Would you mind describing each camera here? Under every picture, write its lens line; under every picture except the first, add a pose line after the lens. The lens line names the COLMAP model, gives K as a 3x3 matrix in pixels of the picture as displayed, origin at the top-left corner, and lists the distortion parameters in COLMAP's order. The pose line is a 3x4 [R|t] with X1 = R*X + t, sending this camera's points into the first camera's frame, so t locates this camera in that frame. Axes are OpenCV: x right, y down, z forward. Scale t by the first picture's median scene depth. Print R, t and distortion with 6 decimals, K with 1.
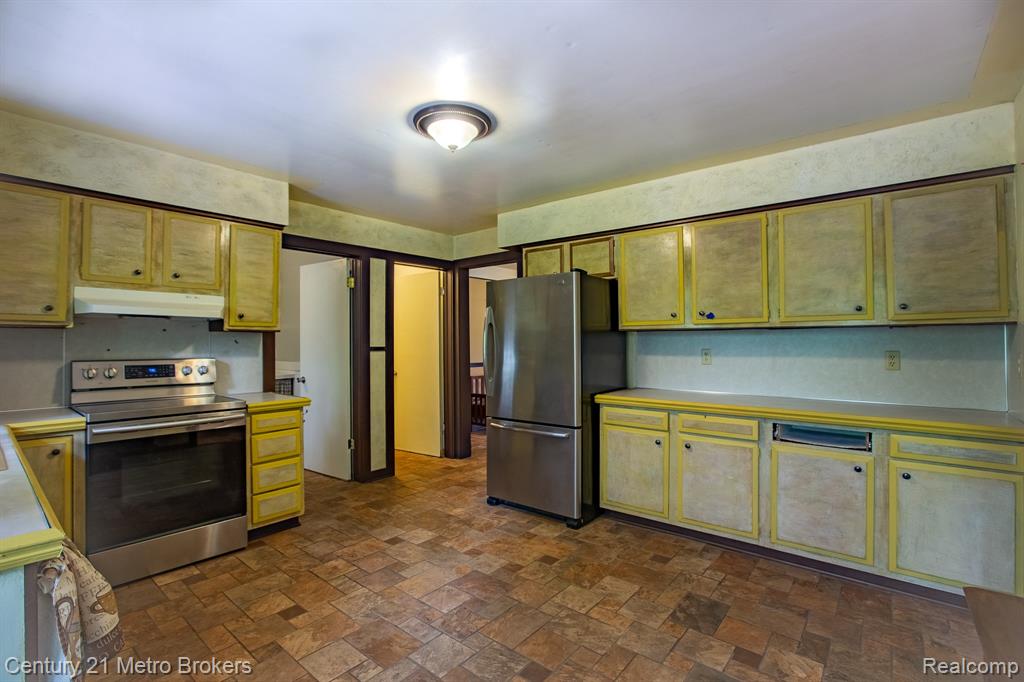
lens RADIAL K [[474.6, 0, 507.1], [0, 474.6, 335.8], [0, 0, 1]] dist [-0.038111, 0.002449]
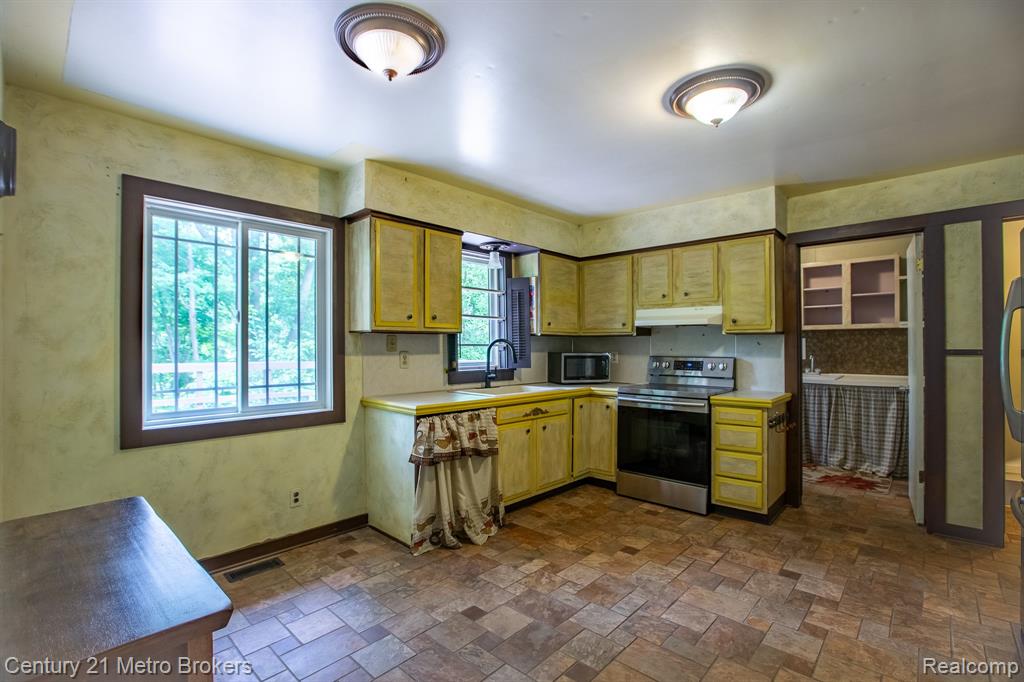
lens RADIAL K [[474.6, 0, 509.4], [0, 474.6, 346.4], [0, 0, 1]] dist [-0.038111, 0.002449]
pose [[-0.066682, 0.003271, -0.997769, 0.667433], [0.016223, 0.999866, 0.002194, 0.008912], [0.997642, -0.016040, -0.066726, 0.575399]]
